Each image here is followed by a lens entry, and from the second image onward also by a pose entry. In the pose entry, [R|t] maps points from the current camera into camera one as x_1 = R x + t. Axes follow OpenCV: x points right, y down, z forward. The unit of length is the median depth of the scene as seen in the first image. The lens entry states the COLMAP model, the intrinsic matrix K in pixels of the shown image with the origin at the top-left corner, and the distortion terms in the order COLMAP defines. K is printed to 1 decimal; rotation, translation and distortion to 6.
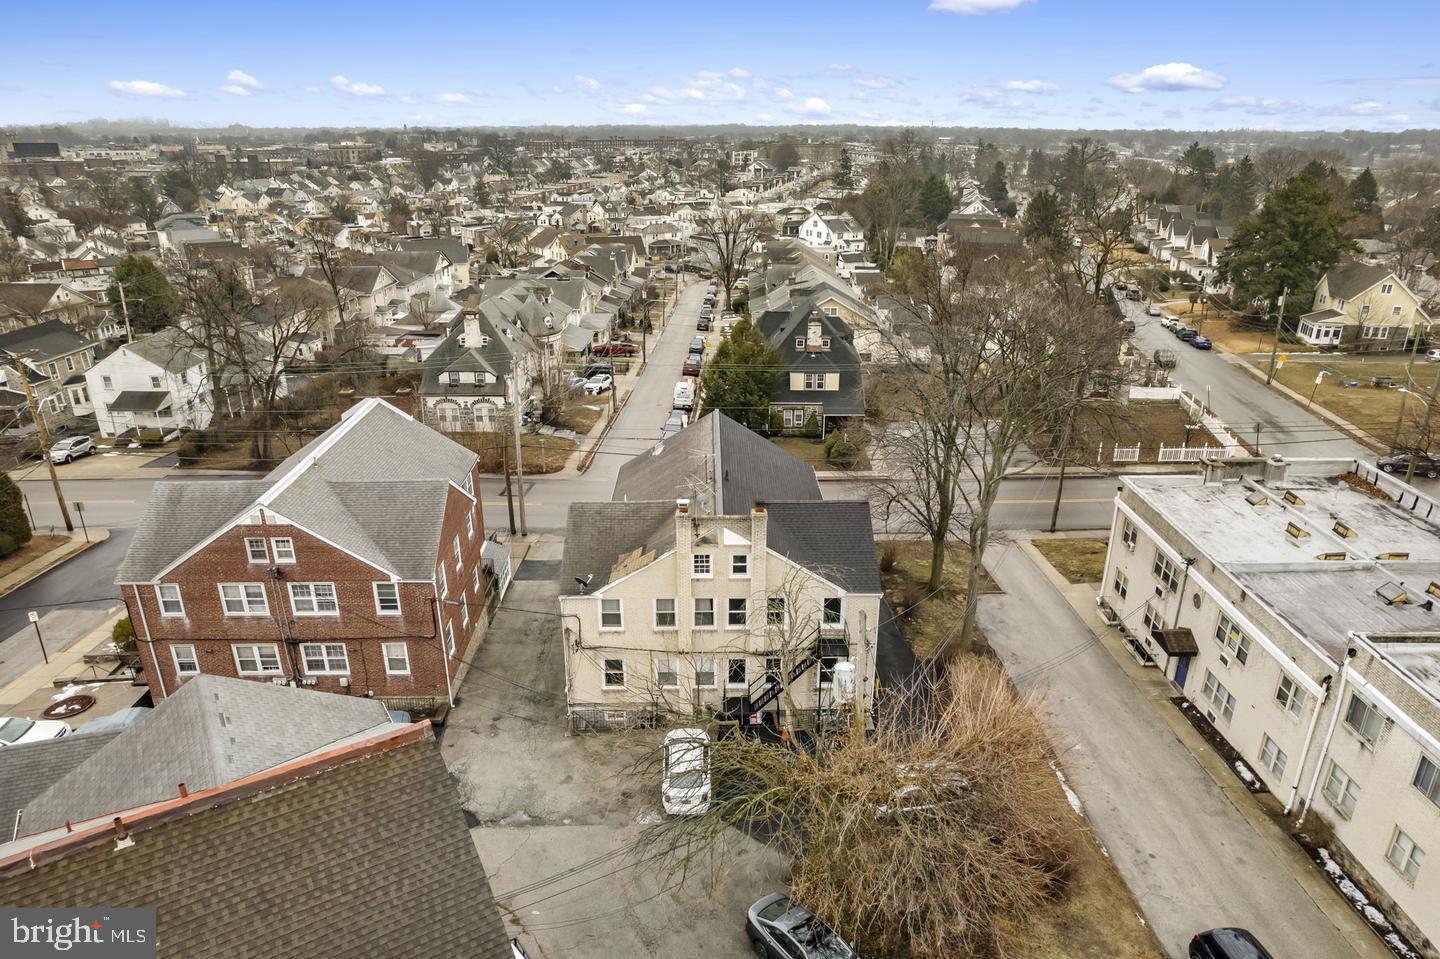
lens RADIAL K [[934.5, 0, 719.4], [0, 934.5, 482.4], [0, 0, 1]] dist [0.001476, 0.000811]
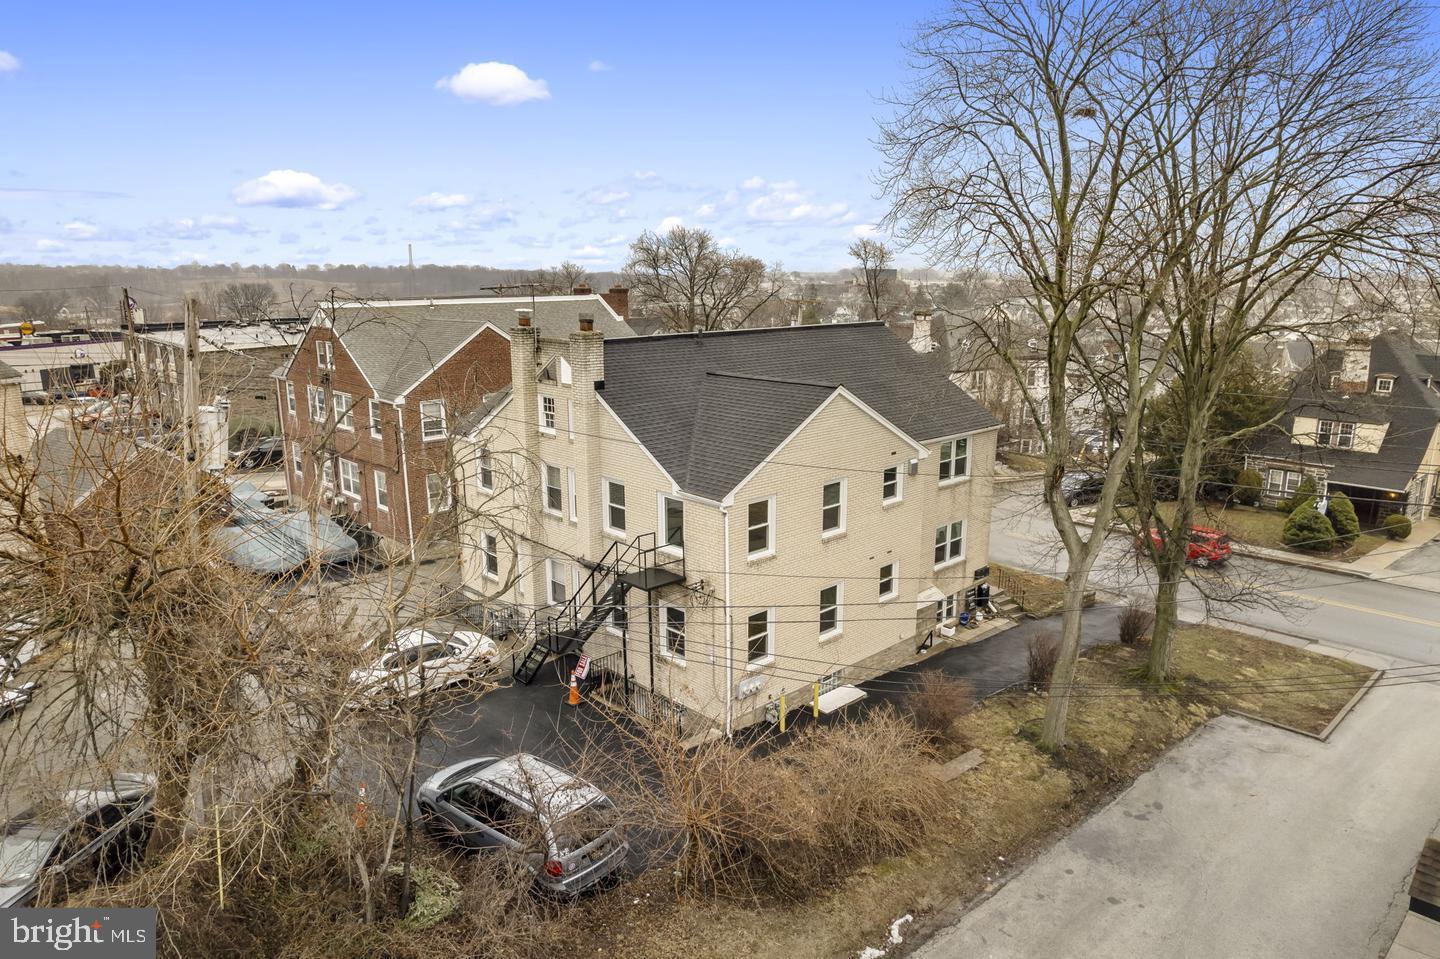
lens RADIAL K [[934.5, 0, 721.0], [0, 934.5, 482.9], [0, 0, 1]] dist [0.001476, 0.000811]
pose [[0.681741, 0.167670, -0.712120, 0.565529], [-0.275581, 0.960540, -0.037664, 0.126291], [0.677705, 0.221925, 0.701046, 0.594073]]
